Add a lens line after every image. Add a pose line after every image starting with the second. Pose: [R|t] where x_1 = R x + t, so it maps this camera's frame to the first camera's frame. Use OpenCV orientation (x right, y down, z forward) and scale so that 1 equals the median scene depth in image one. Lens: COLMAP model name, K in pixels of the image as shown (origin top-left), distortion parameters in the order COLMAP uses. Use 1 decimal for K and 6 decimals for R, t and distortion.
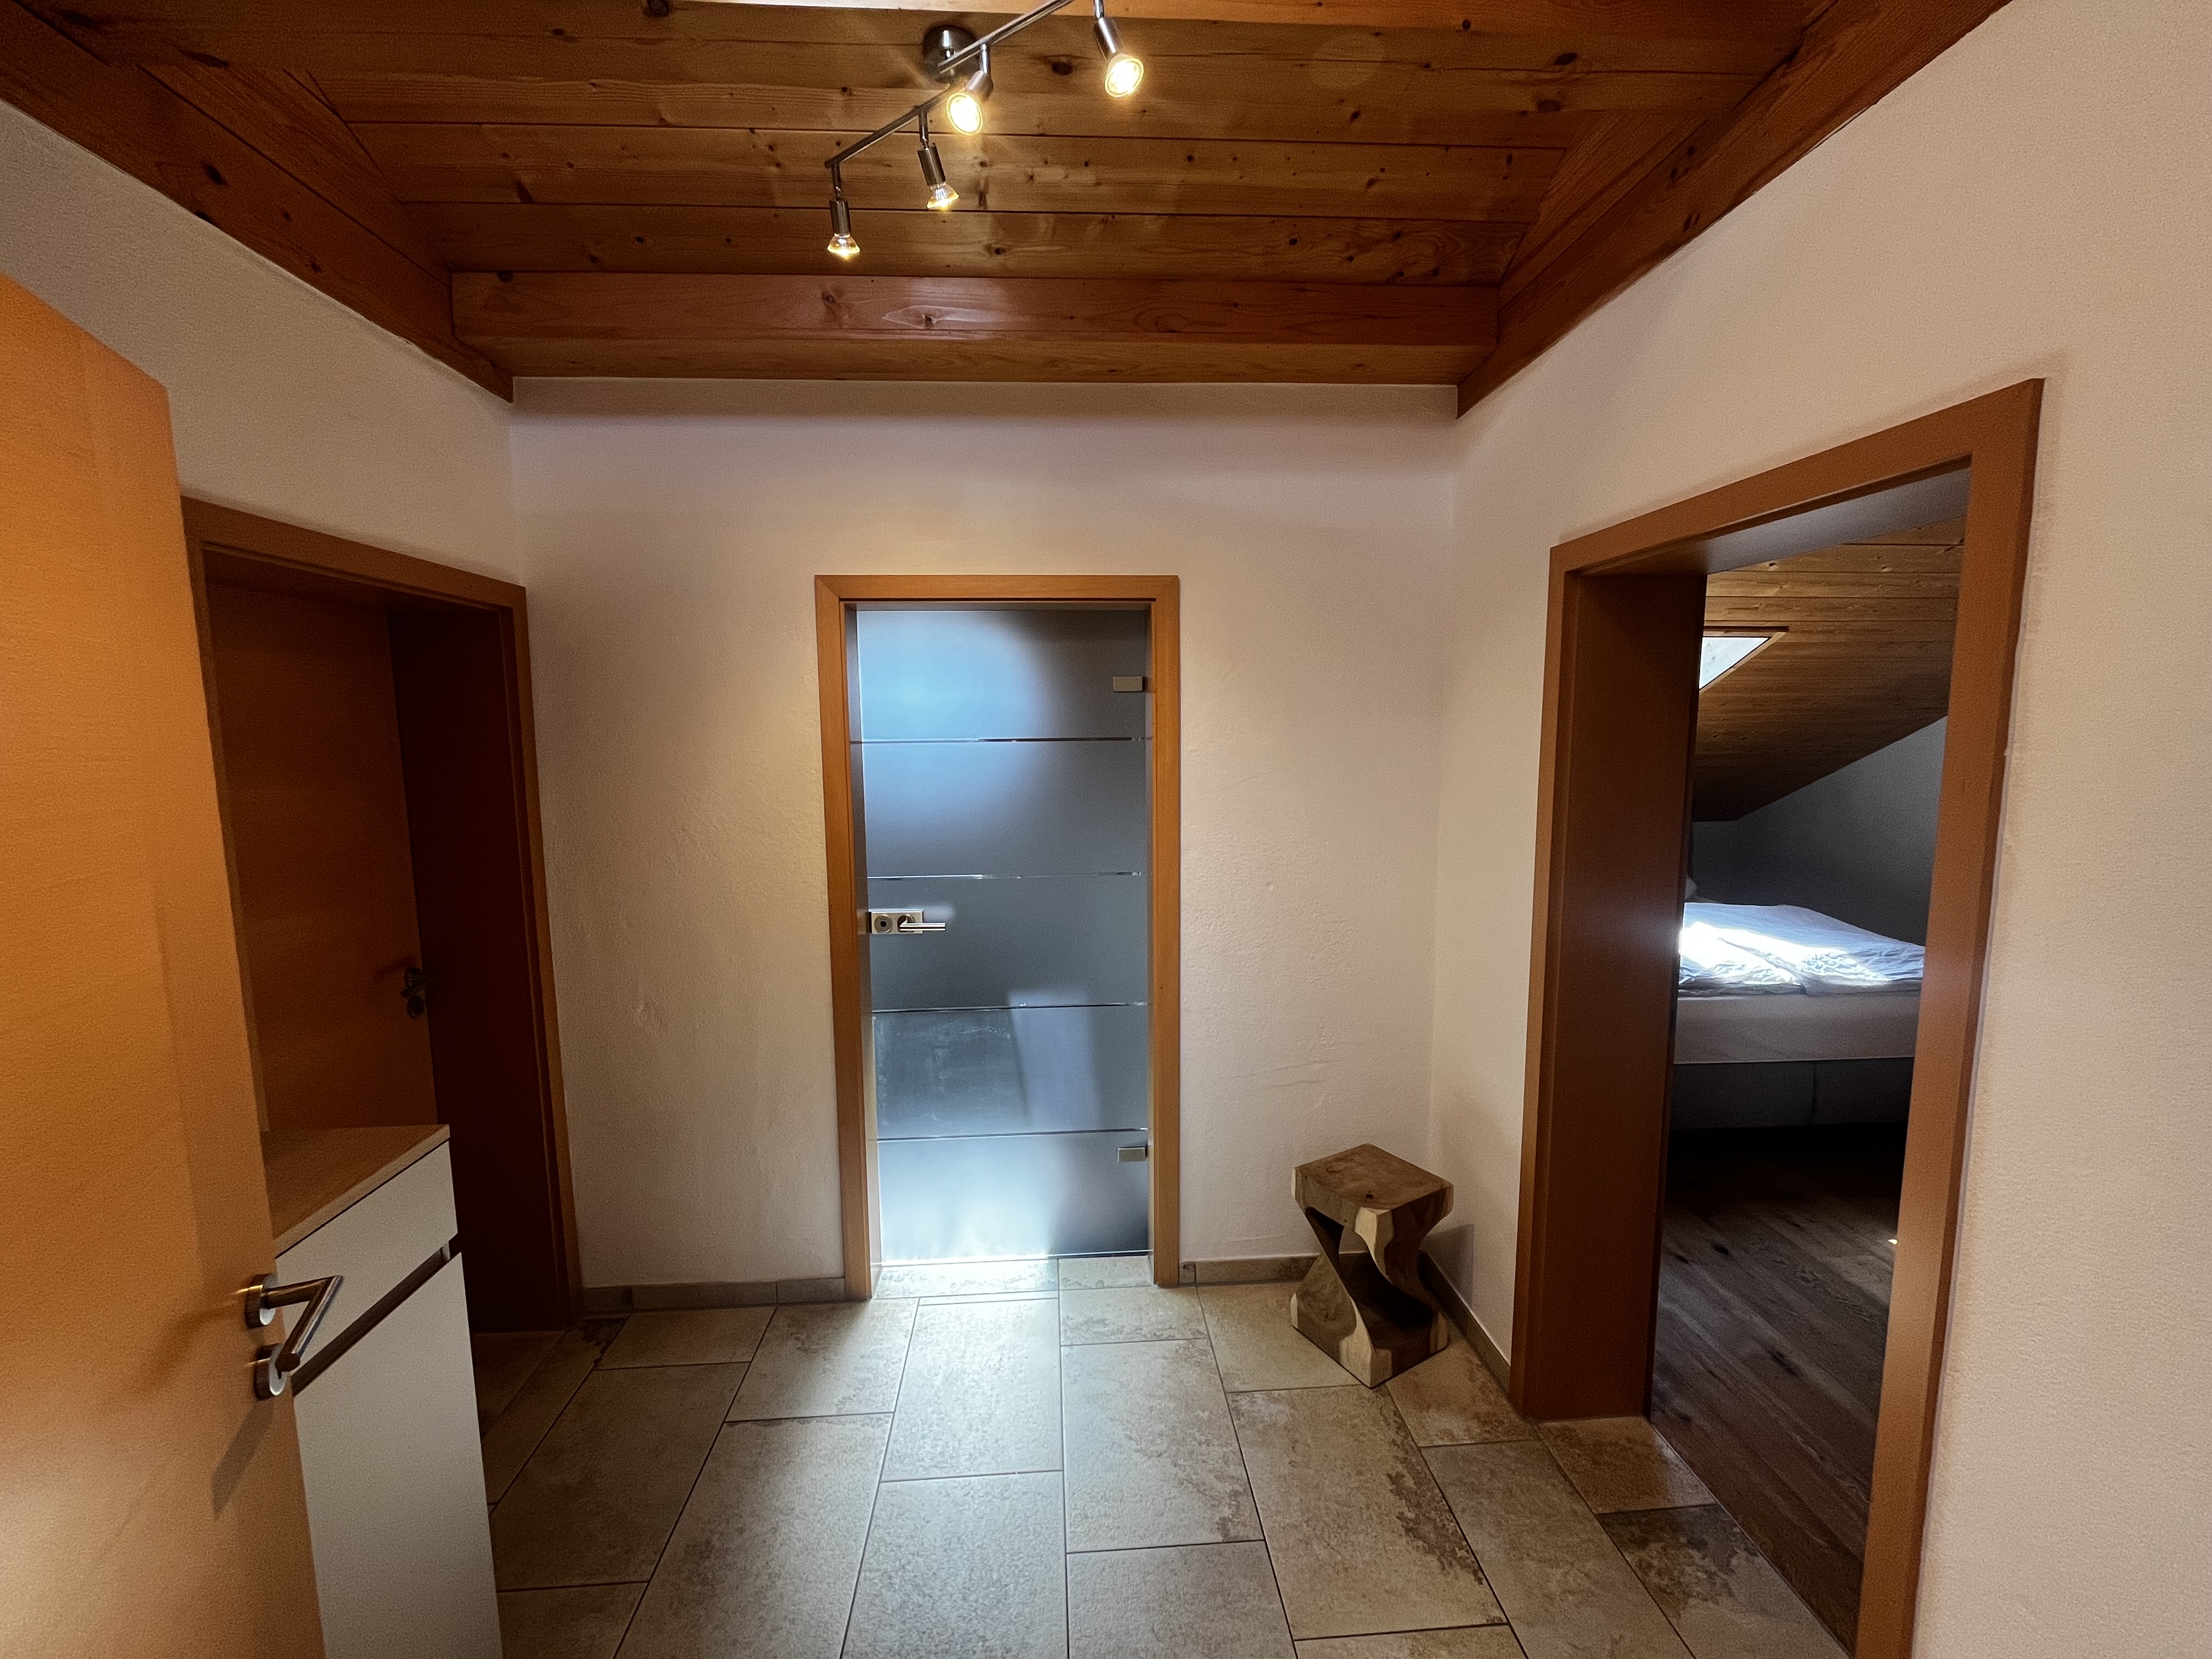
lens RADIAL K [[897.2, 0, 1104.8], [0, 897.2, 825.0], [0, 0, 1]] dist [-0.003777, 0.000321]
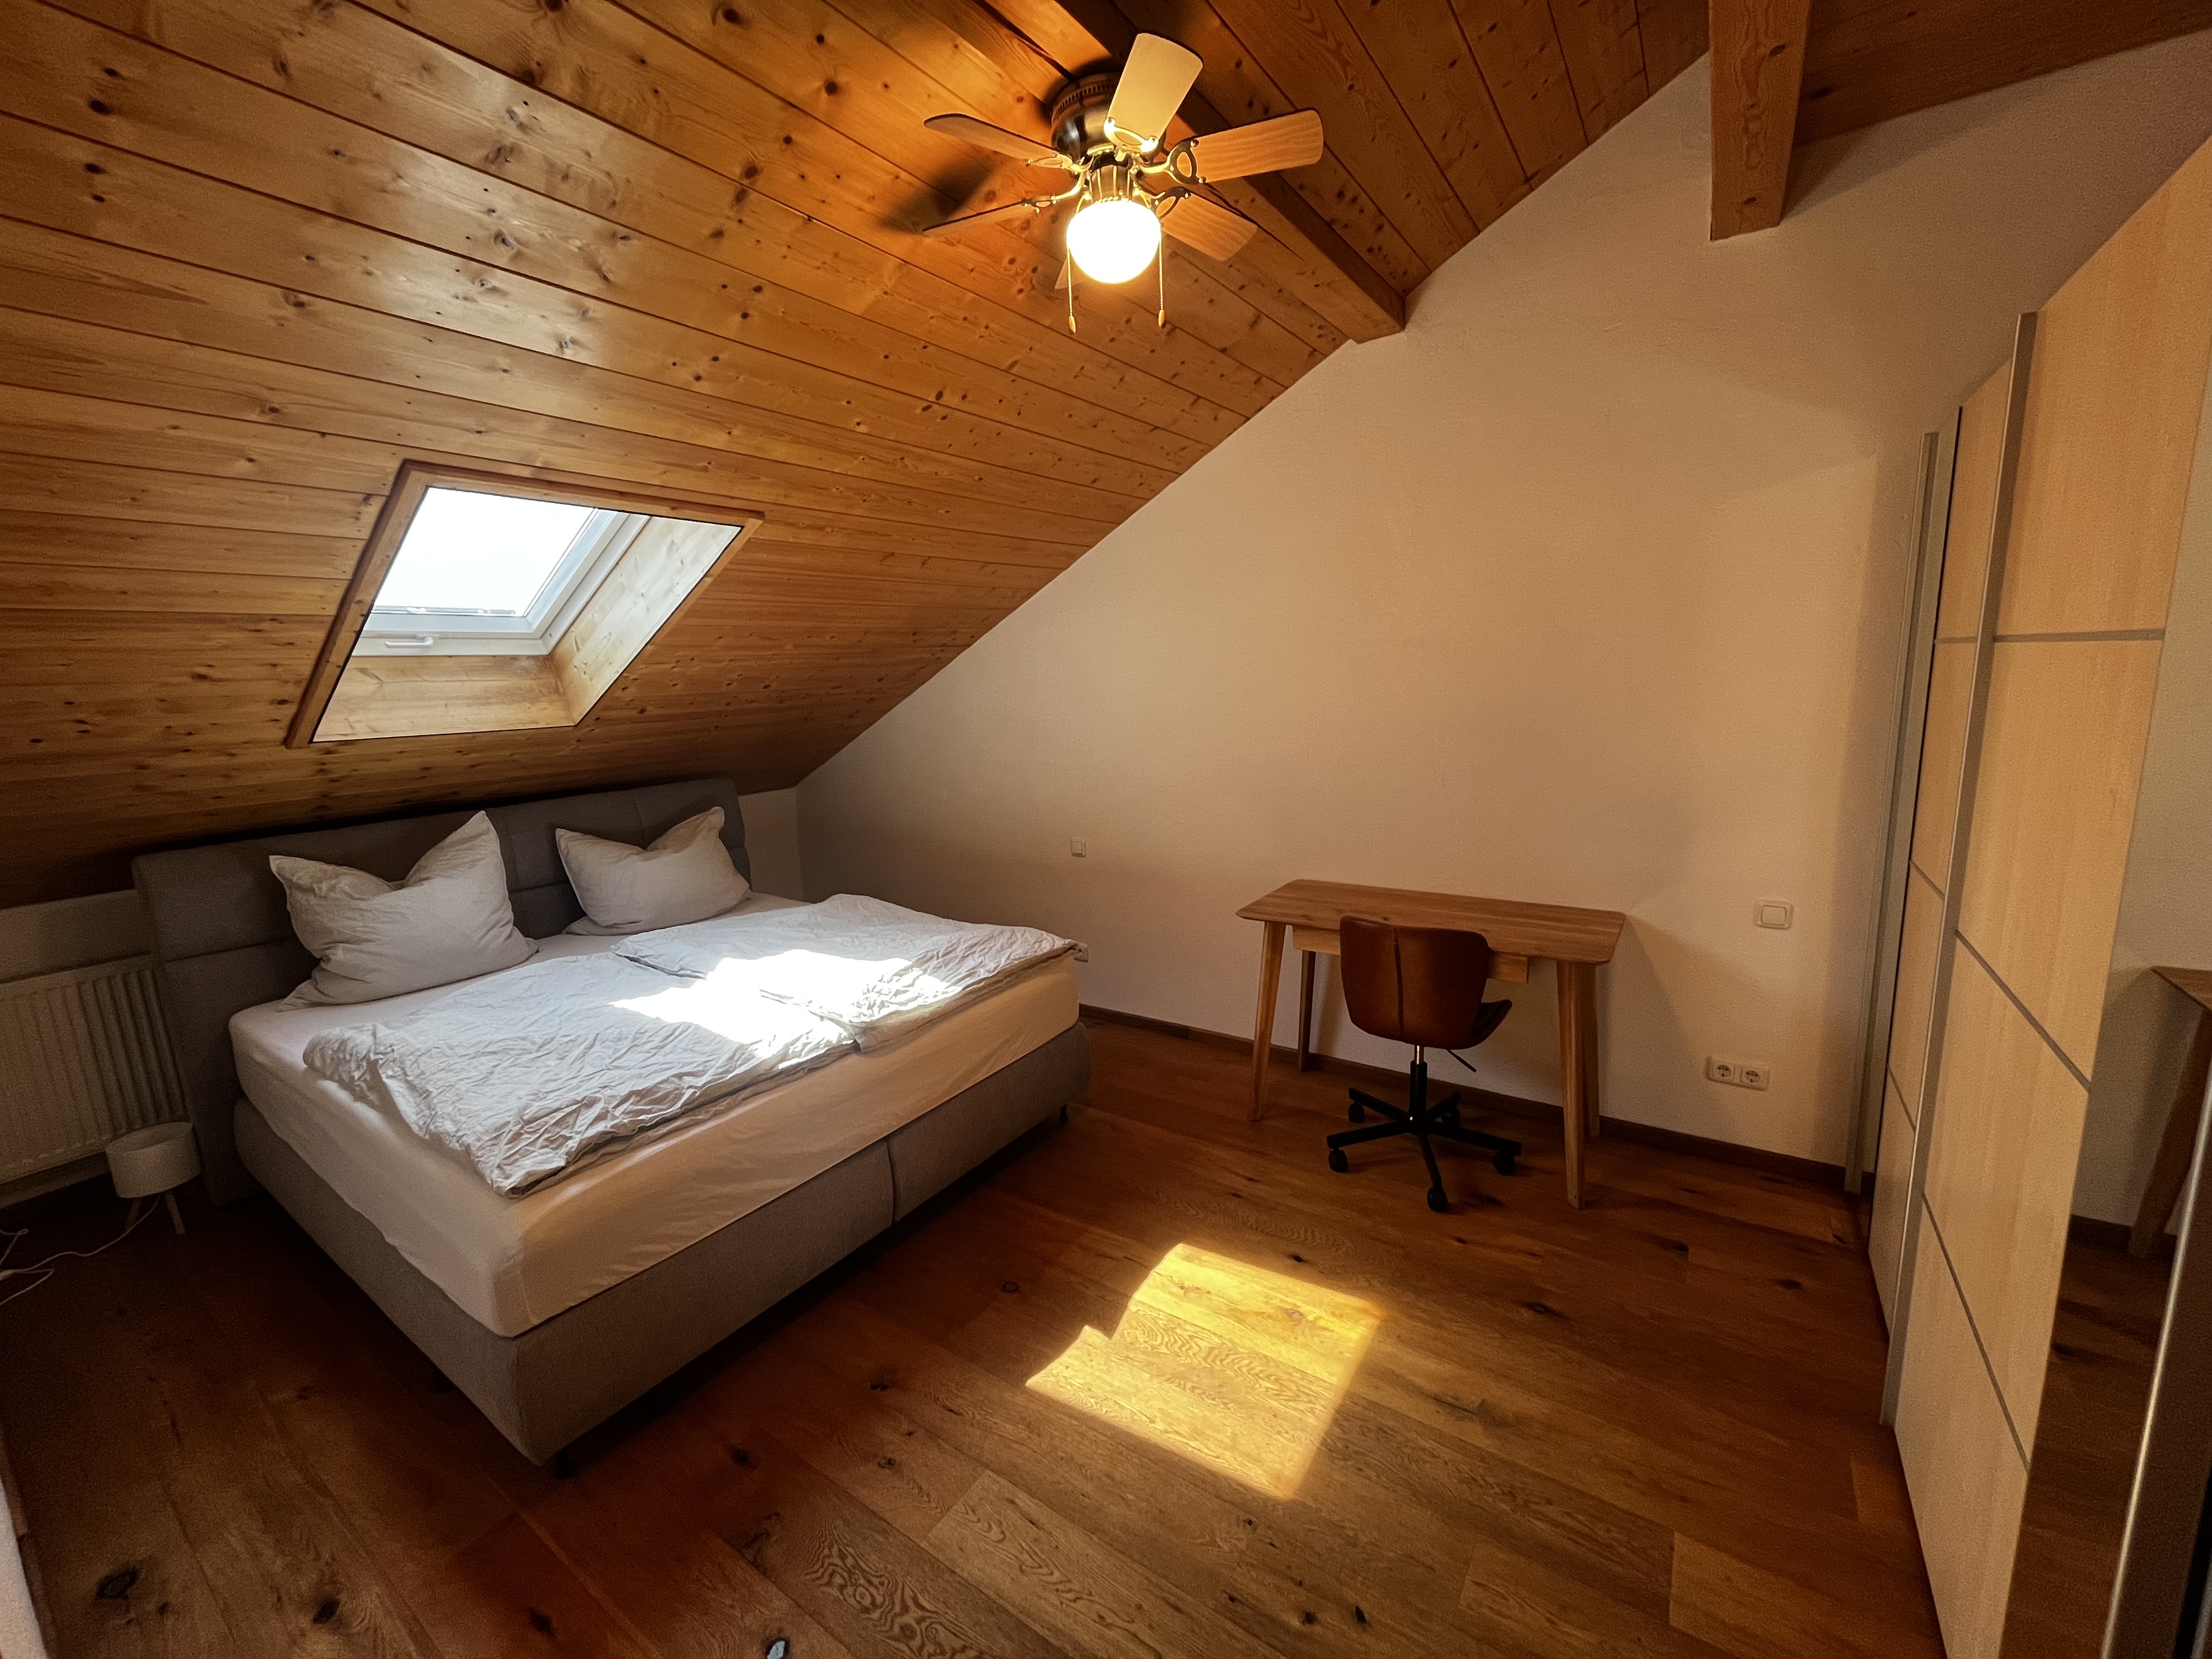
lens RADIAL K [[897.2, 0, 1107.1], [0, 897.2, 828.0], [0, 0, 1]] dist [-0.003777, 0.000321]
pose [[0.621503, -0.156528, 0.767615, 0.389337], [0.127156, 0.986999, 0.098311, -0.021745], [-0.773024, 0.036507, 0.633326, 0.403104]]
